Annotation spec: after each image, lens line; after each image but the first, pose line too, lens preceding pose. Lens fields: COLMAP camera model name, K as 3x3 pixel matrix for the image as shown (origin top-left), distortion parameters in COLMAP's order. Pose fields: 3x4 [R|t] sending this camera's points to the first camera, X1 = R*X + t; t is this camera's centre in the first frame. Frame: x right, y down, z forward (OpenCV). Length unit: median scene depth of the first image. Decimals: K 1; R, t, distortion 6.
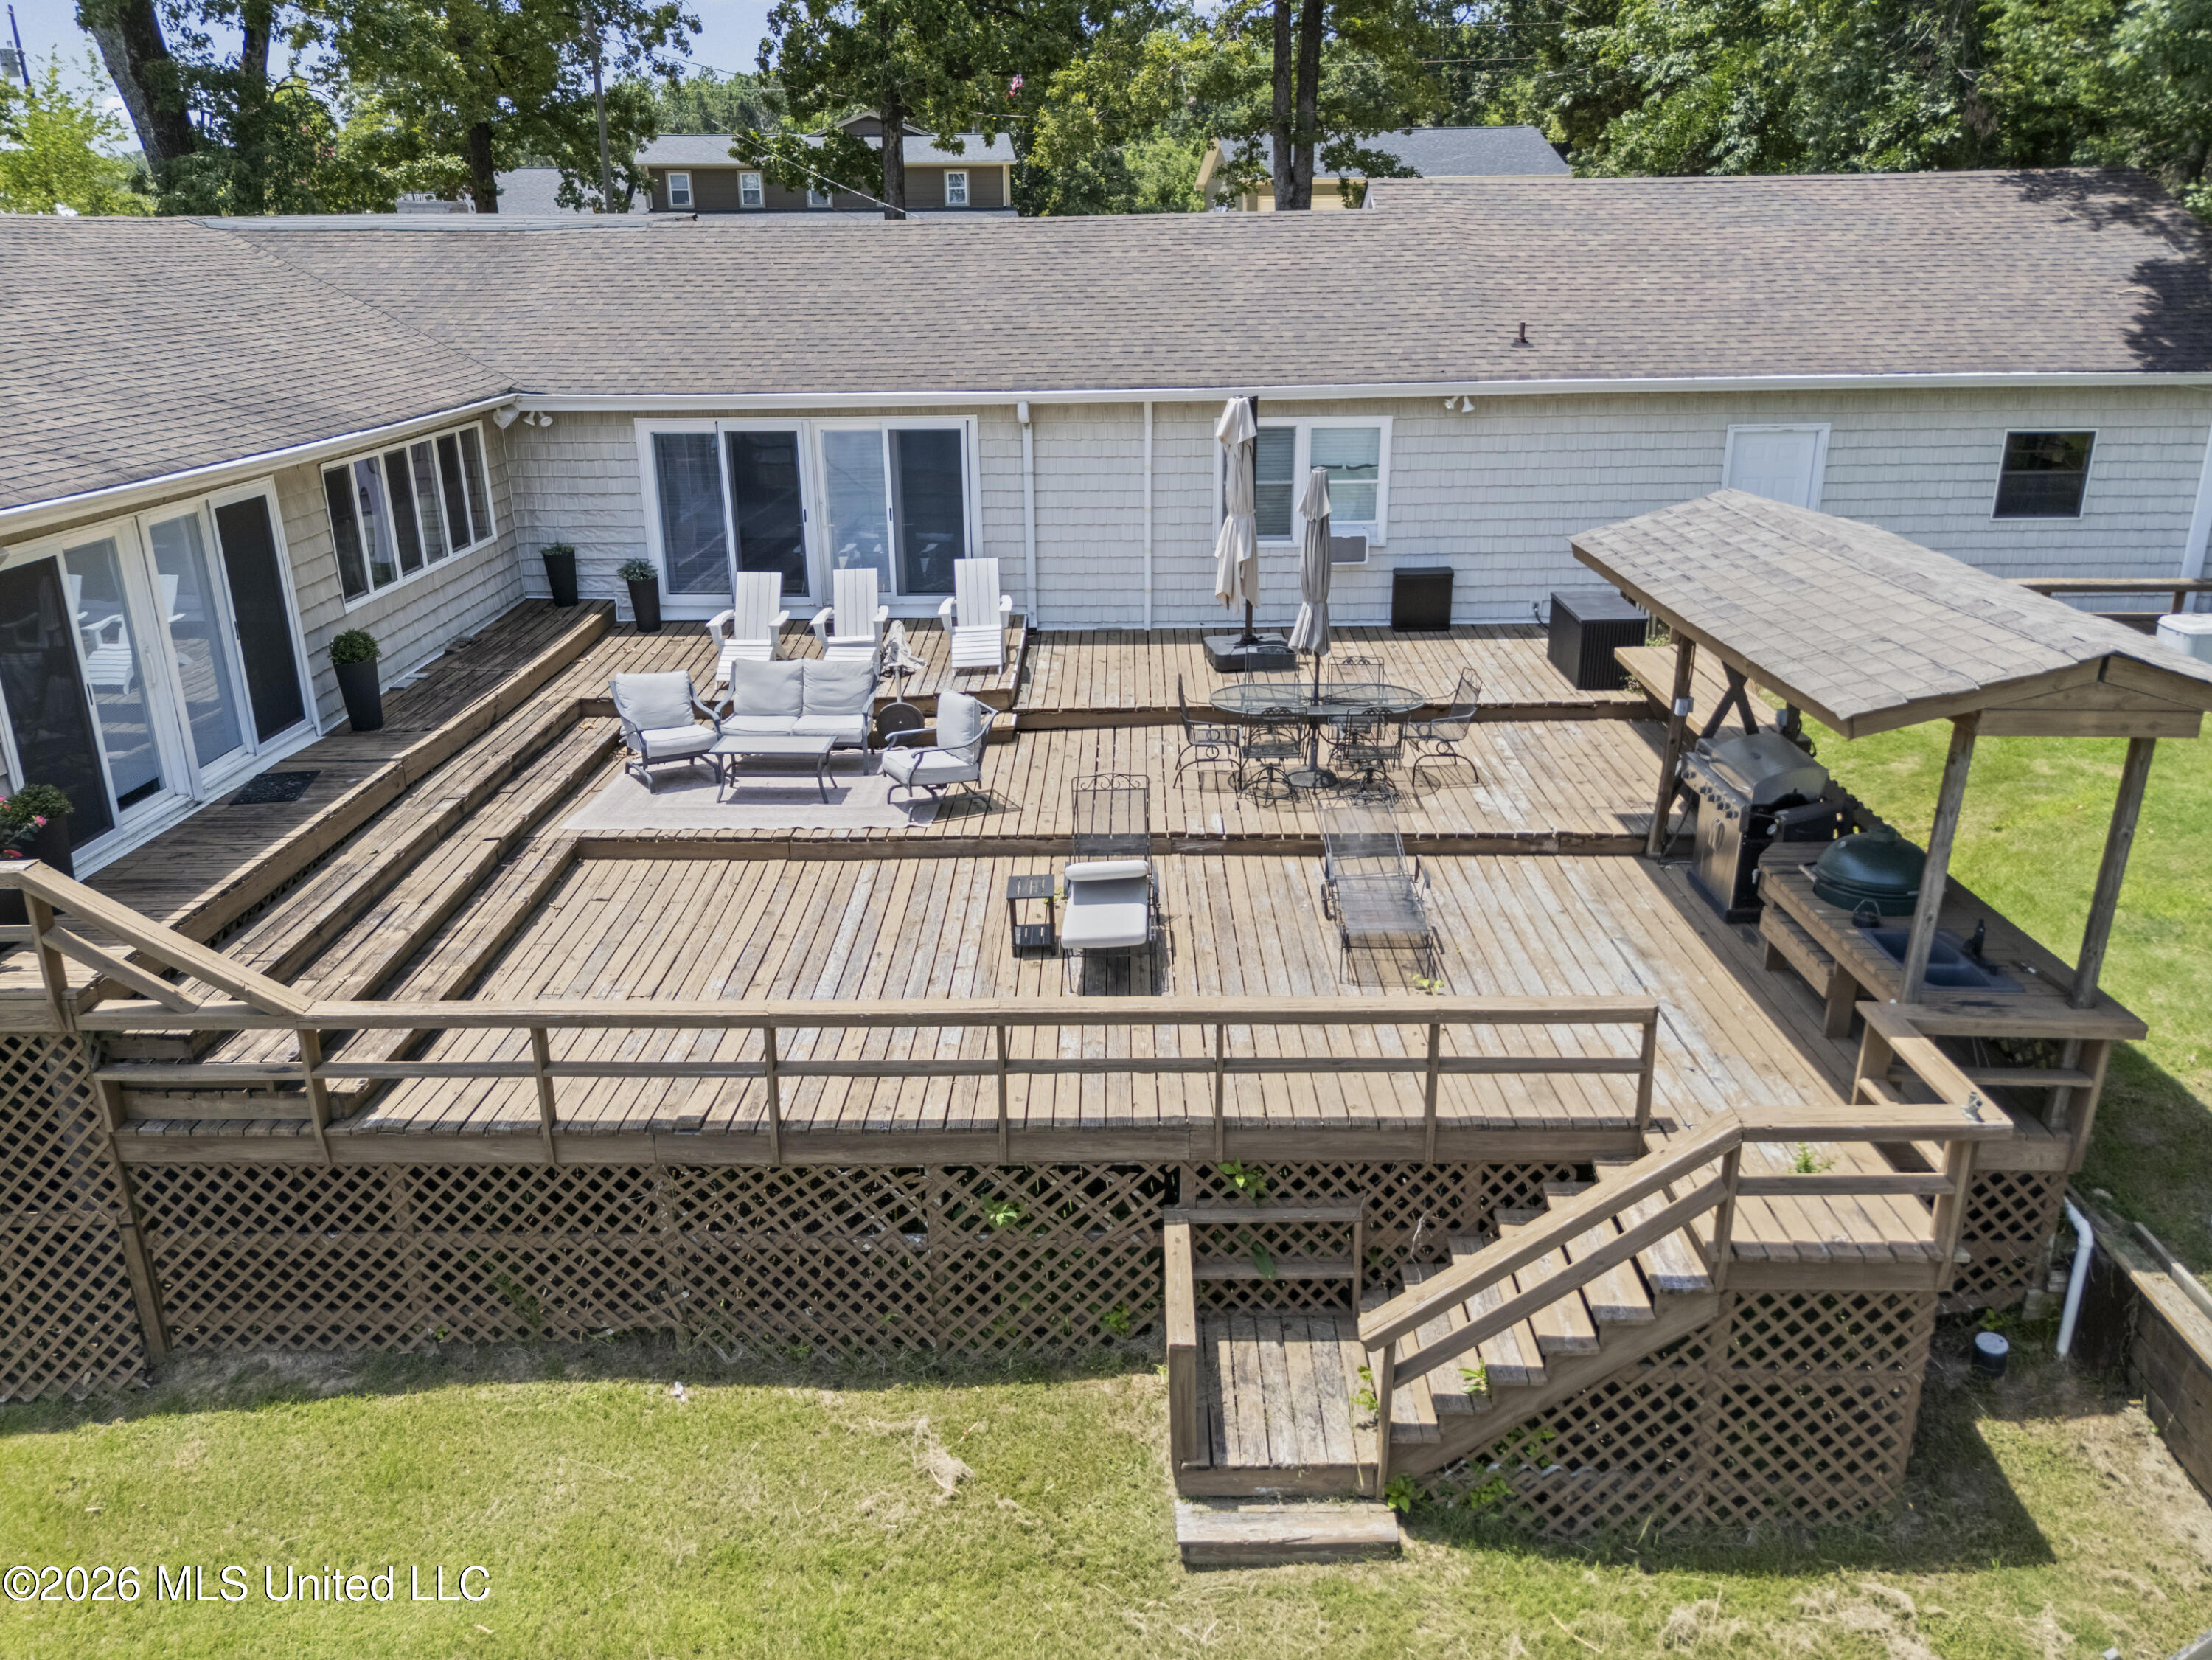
lens RADIAL K [[1629.2, 0, 1100.2], [0, 1629.2, 781.7], [0, 0, 1]] dist [0.025028, 0.001042]
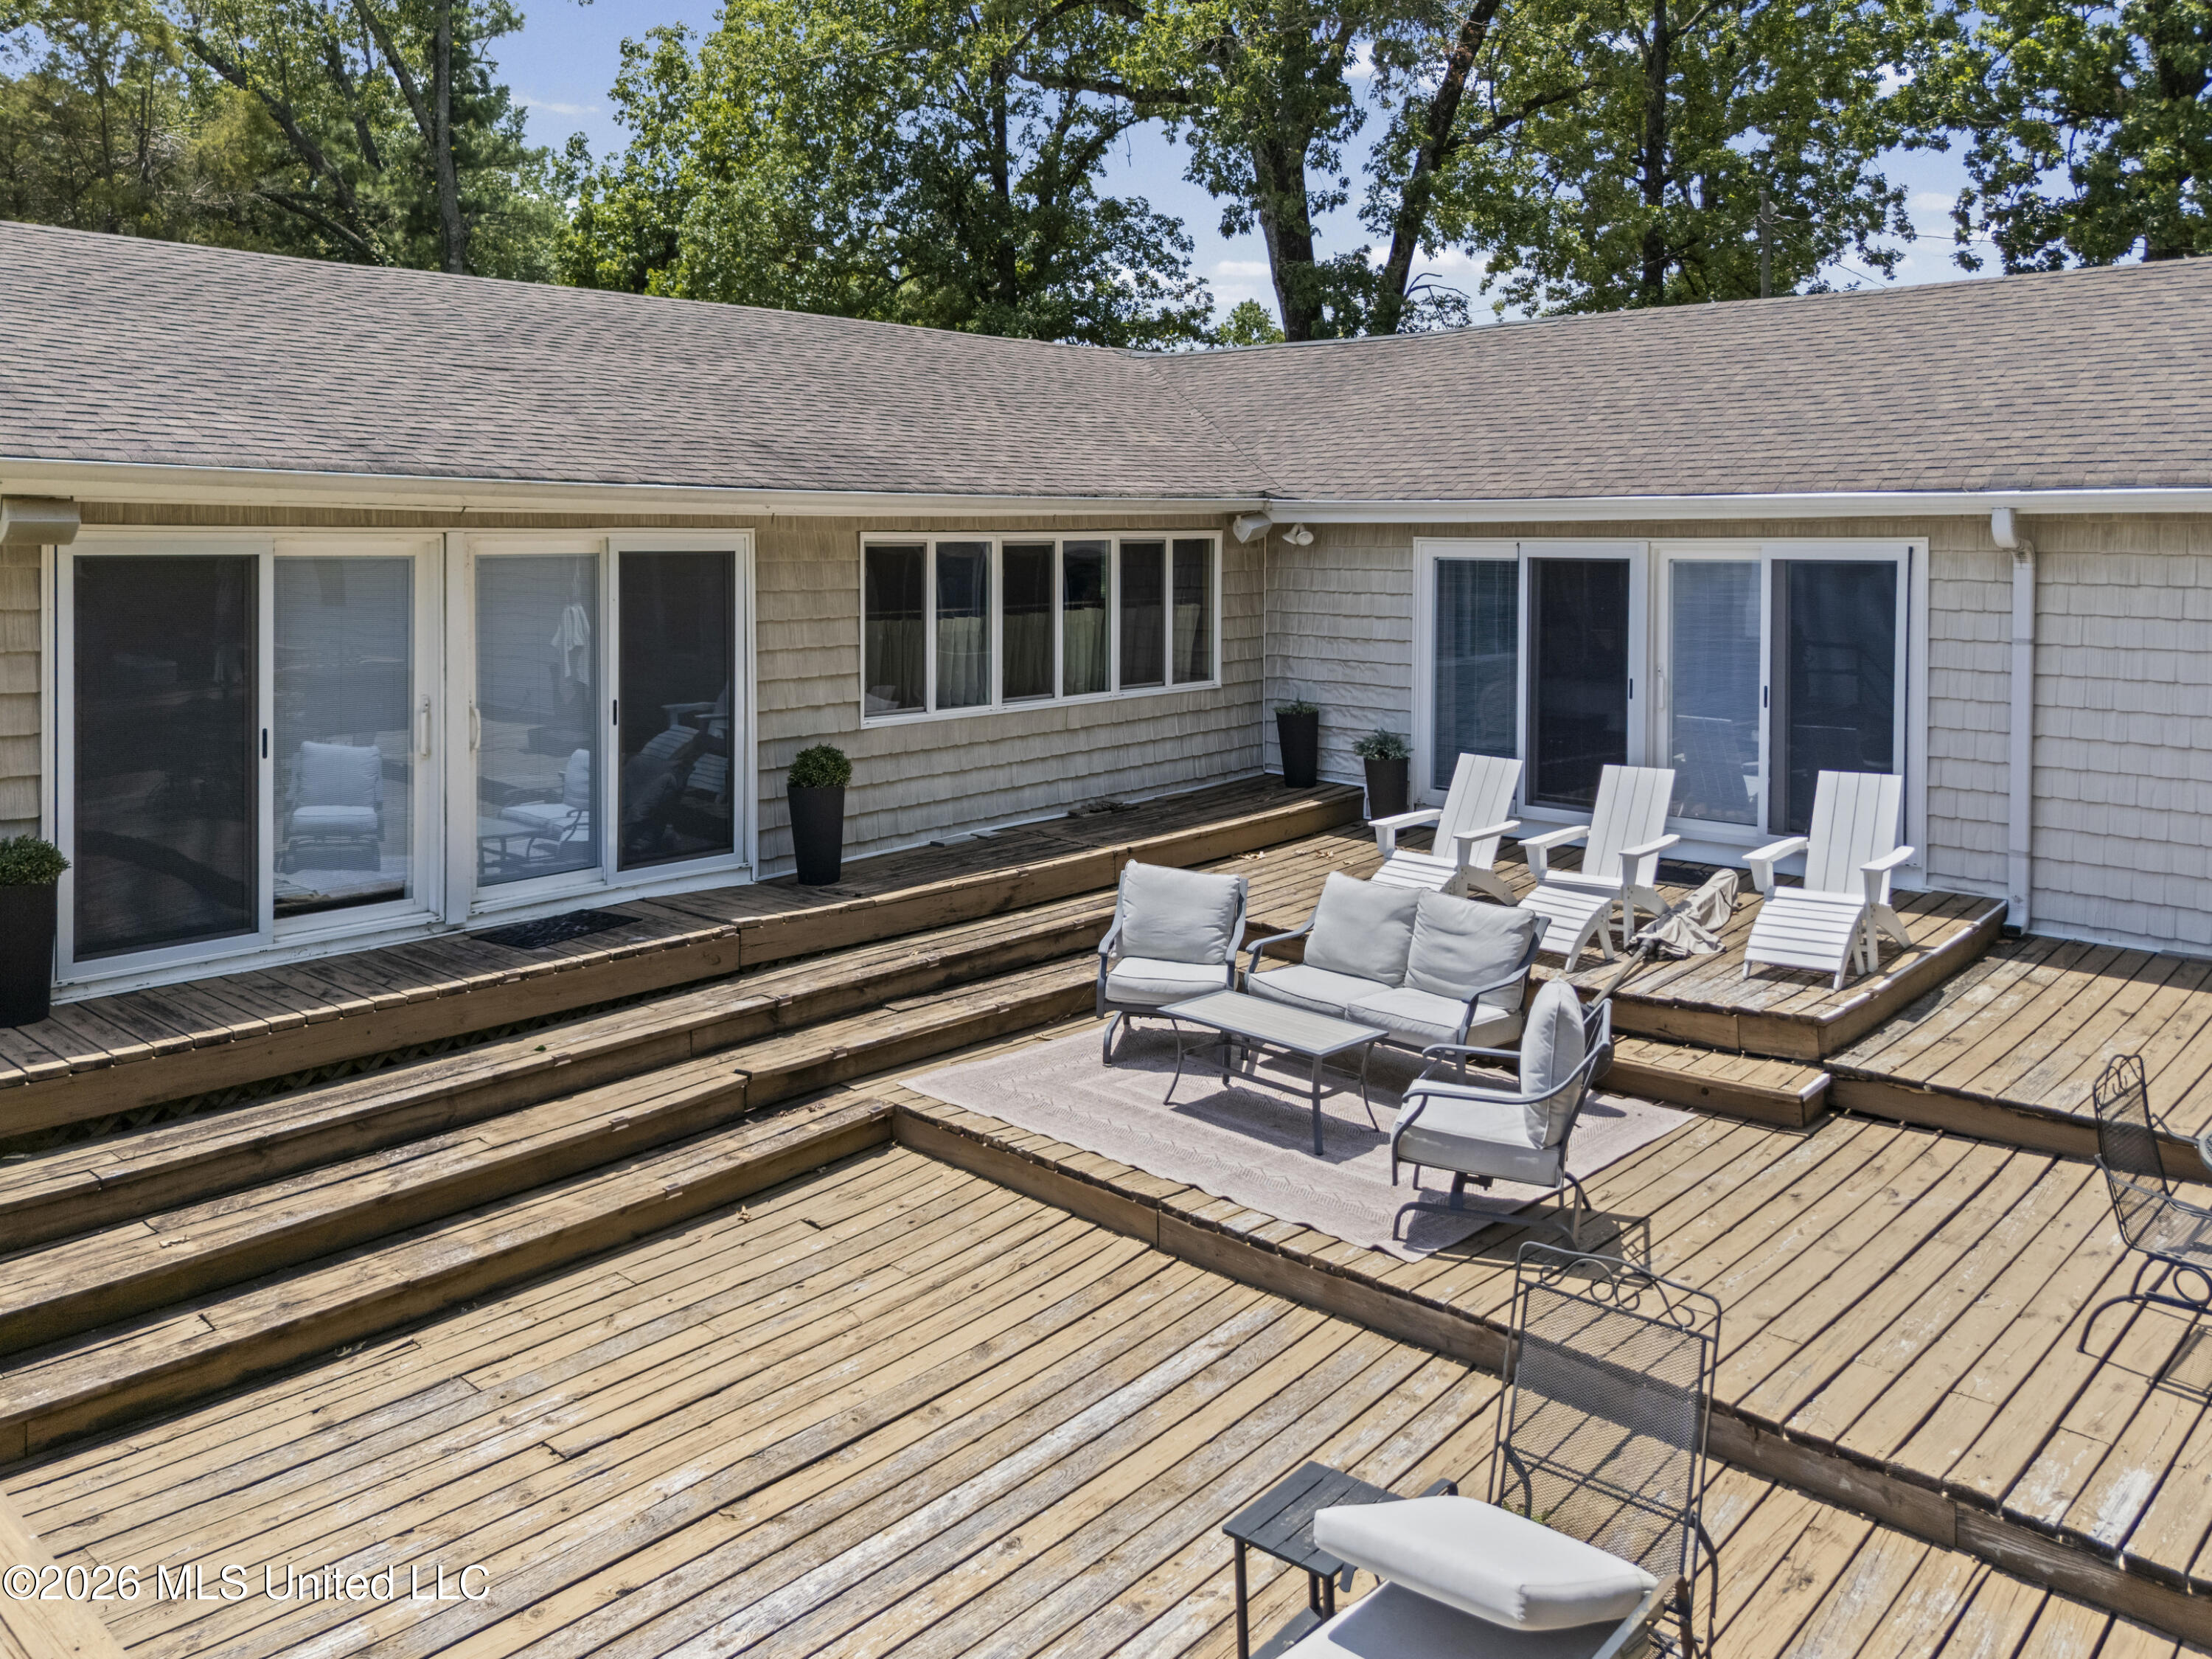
lens RADIAL K [[1725.0, 0, 1108.1], [0, 1725.0, 554.5], [0, 0, 1]] dist [0.000169, 0.000144]
pose [[0.743806, 0.021592, -0.668047, 0.121870], [-0.213497, 0.954795, -0.206848, -0.034319], [0.633381, 0.296480, 0.714792, 0.411589]]
